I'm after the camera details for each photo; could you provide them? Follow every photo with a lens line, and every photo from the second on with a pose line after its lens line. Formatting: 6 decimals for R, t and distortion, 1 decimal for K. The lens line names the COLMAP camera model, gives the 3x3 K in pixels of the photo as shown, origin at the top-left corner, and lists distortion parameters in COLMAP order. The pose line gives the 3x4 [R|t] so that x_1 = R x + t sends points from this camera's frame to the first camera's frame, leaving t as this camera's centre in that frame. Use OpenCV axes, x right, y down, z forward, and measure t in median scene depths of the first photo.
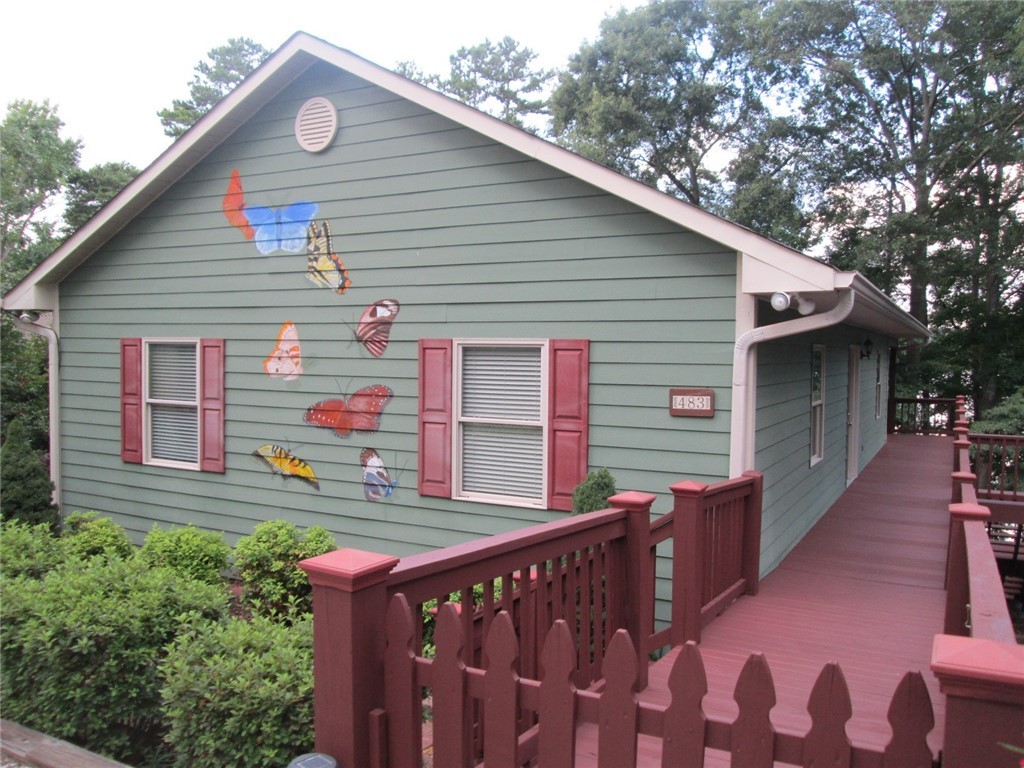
lens RADIAL K [[832.1, 0, 512.0], [0, 832.1, 384.0], [0, 0, 1]] dist [-0.051136, -0.000446]
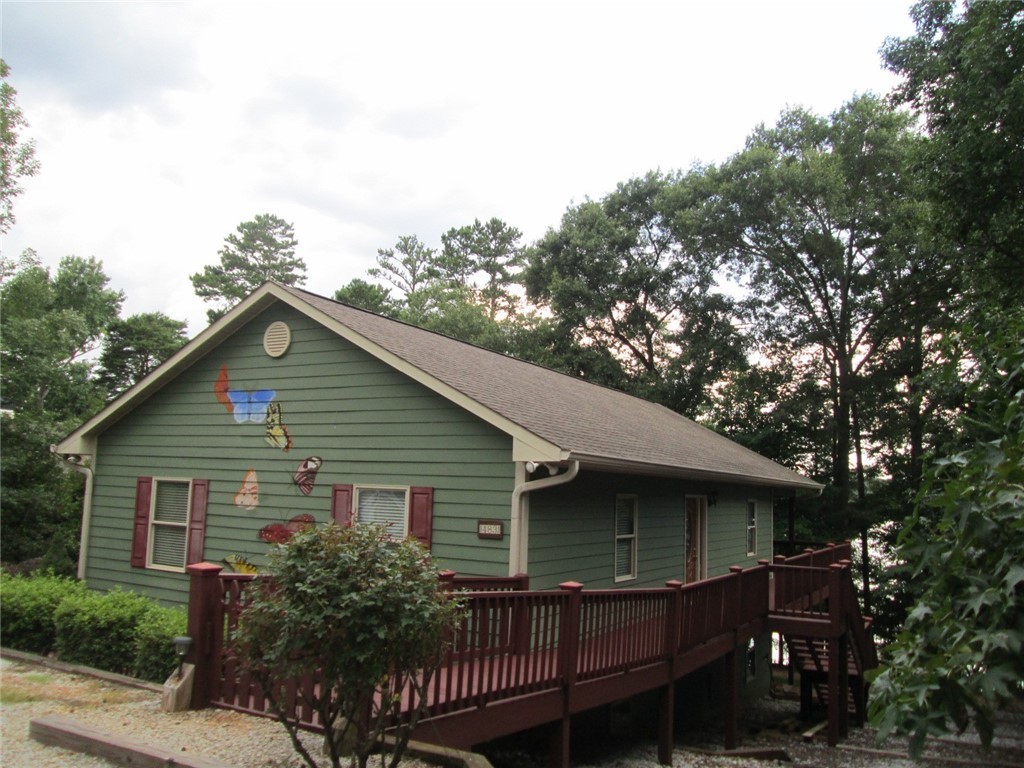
lens RADIAL K [[854.2, 0, 517.5], [0, 854.2, 389.5], [0, 0, 1]] dist [-0.050577, 0.016854]
pose [[0.999303, 0.019179, -0.032025, 0.219223], [-0.024042, 0.986964, -0.159134, 0.011897], [0.028556, 0.159793, 0.986737, -0.438524]]
